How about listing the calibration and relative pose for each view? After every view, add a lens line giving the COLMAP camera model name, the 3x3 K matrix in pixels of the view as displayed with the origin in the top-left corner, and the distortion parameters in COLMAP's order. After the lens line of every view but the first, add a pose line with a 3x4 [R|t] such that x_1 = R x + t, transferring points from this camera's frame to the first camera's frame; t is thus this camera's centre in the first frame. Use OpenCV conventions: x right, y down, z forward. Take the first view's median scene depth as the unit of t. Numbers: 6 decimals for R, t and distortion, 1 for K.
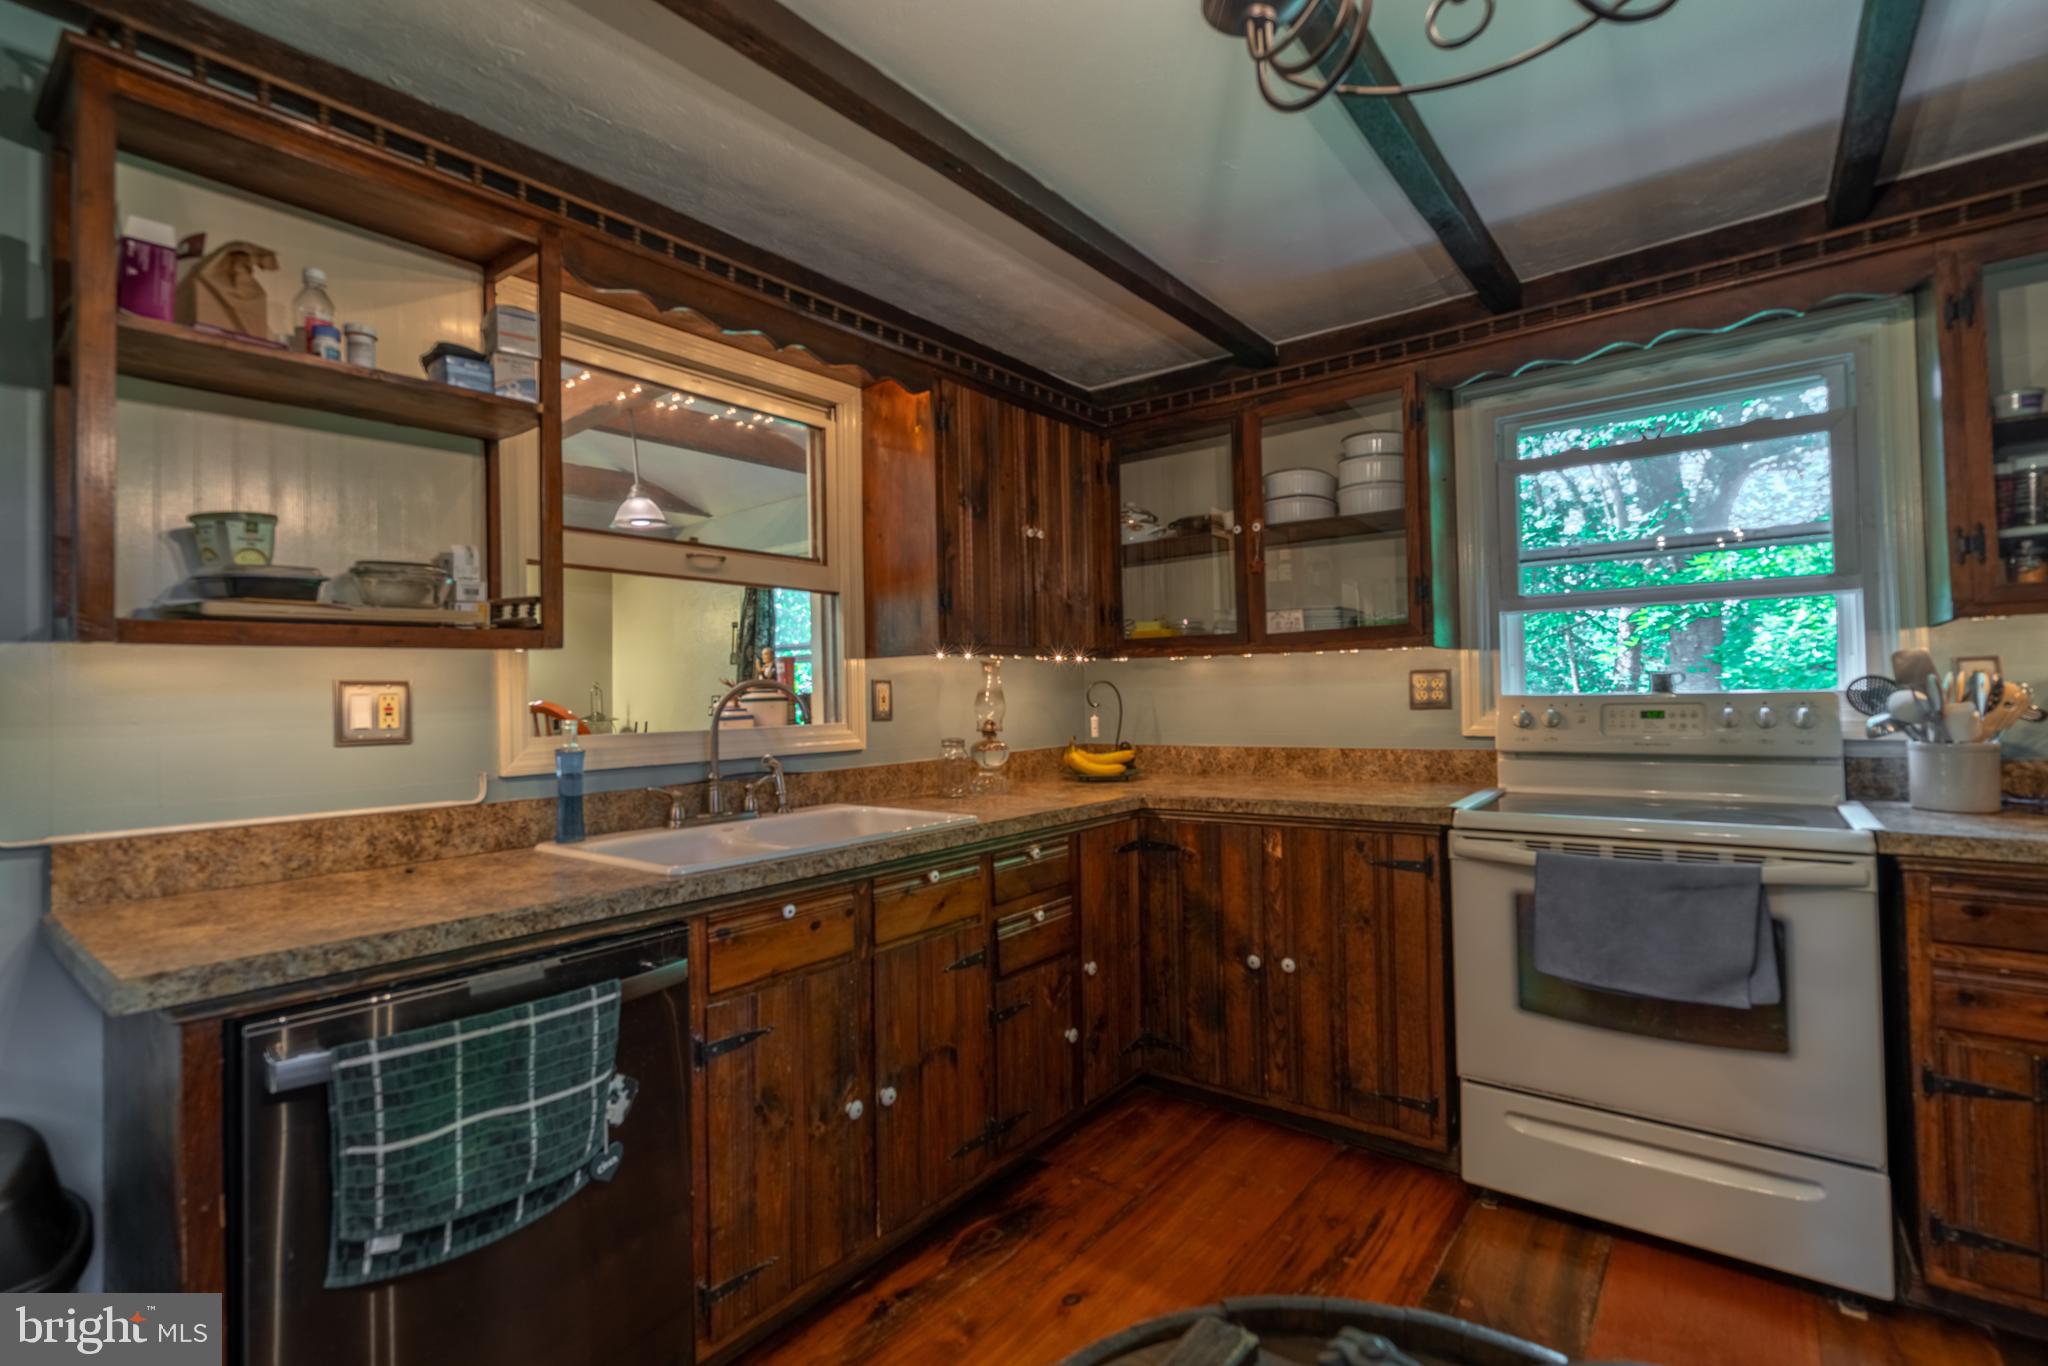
lens RADIAL K [[937.1, 0, 1025.9], [0, 937.1, 679.3], [0, 0, 1]] dist [-0.002327, 0.000123]
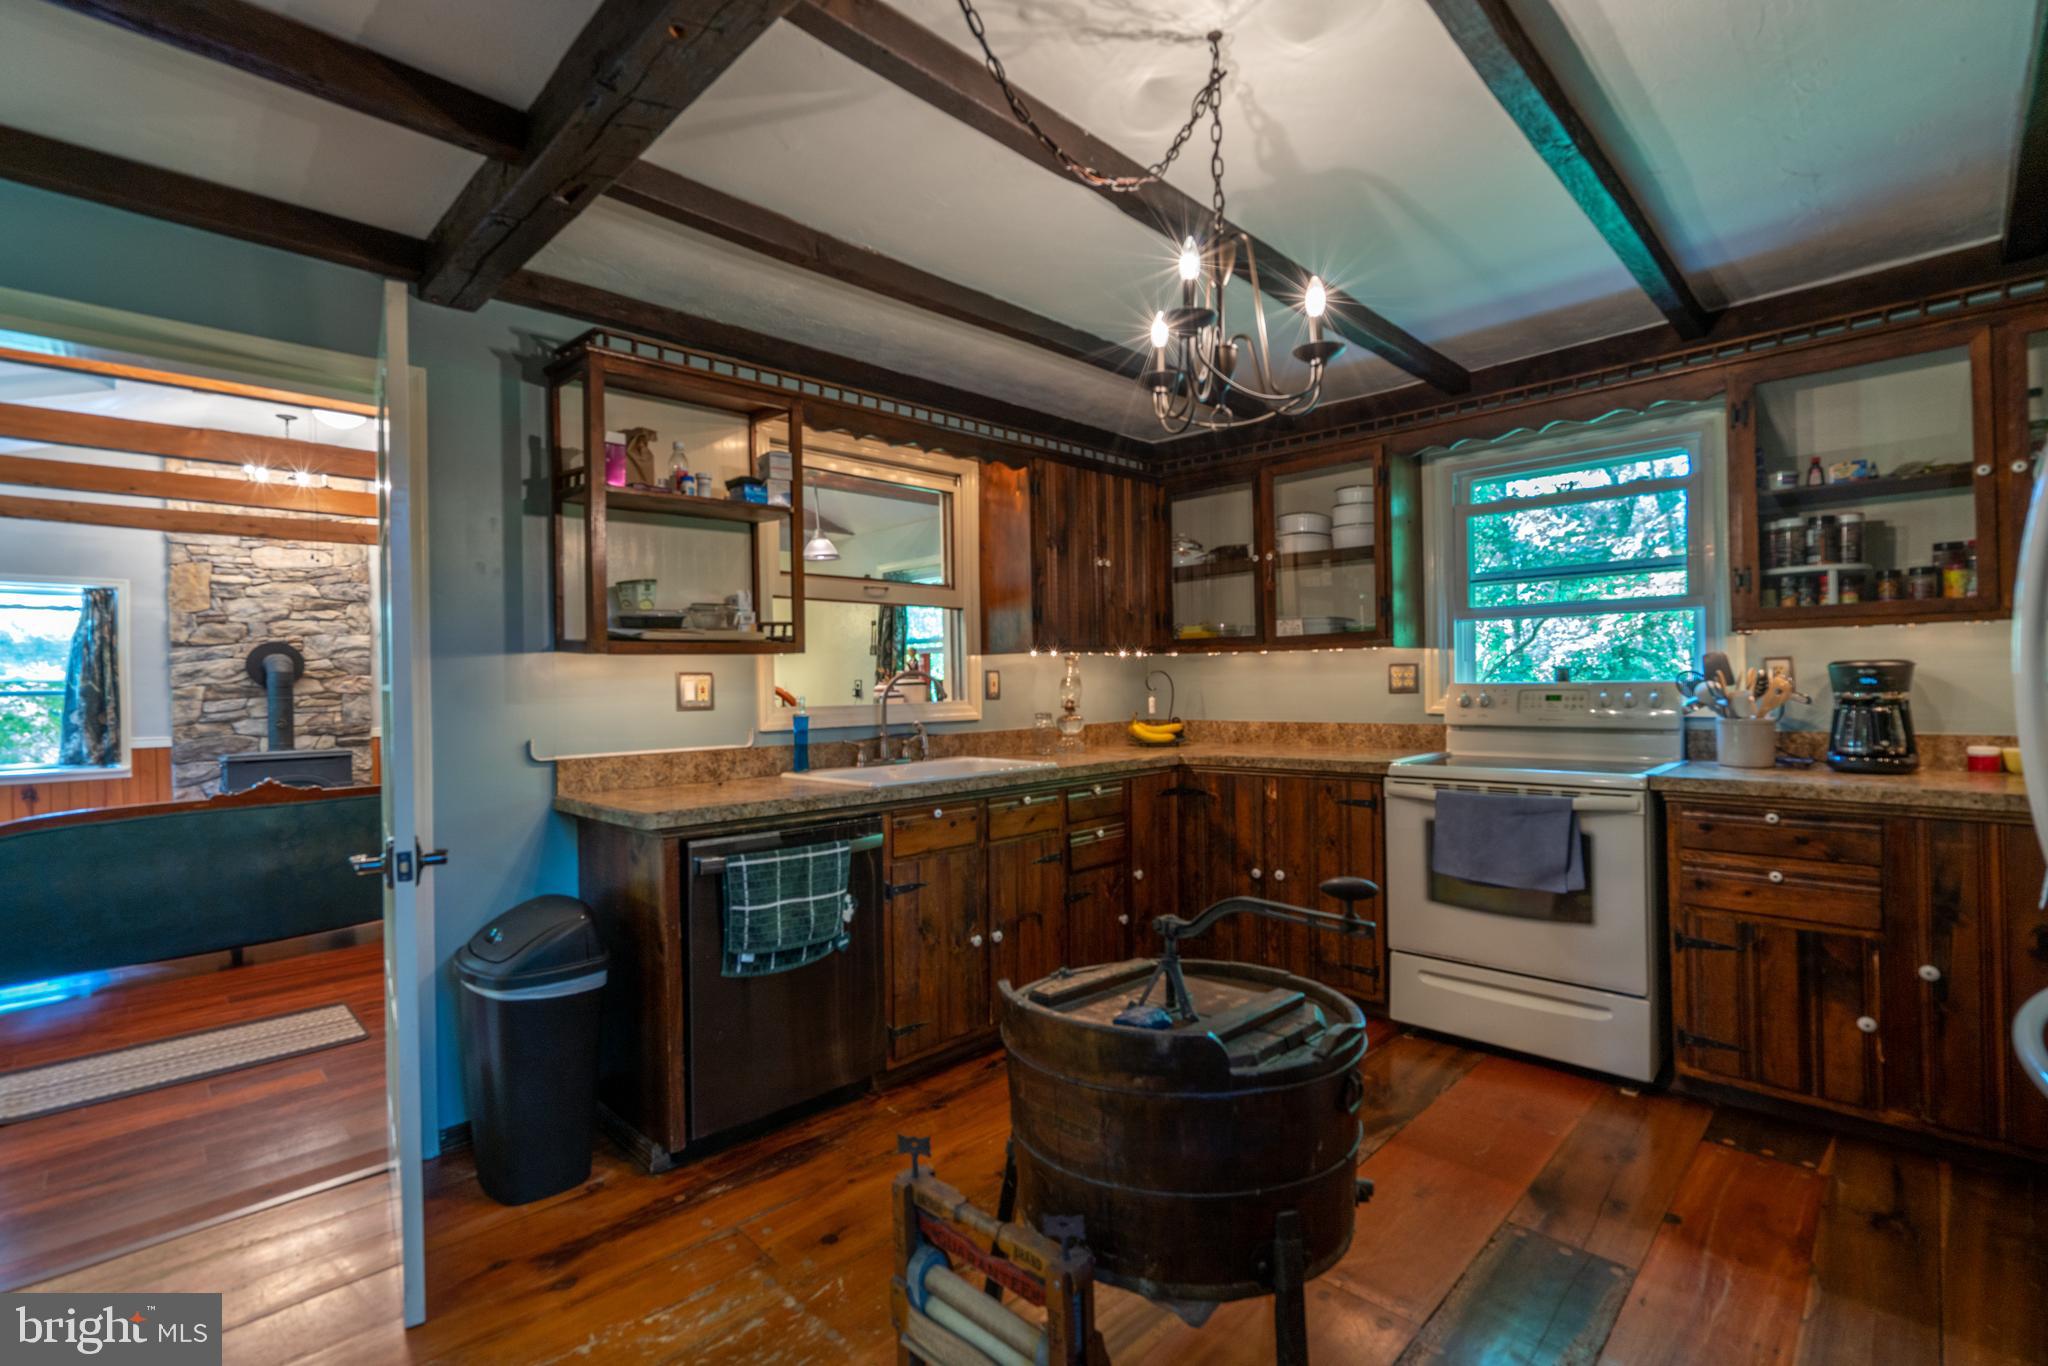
lens RADIAL K [[917.1, 0, 1029.4], [0, 917.1, 682.8], [0, 0, 1]] dist [0.002369, 0.000265]
pose [[0.994055, 0.004205, -0.108795, 0.062370], [-0.001900, 0.999772, 0.021282, -0.012108], [0.108860, -0.020948, 0.993836, -0.444652]]
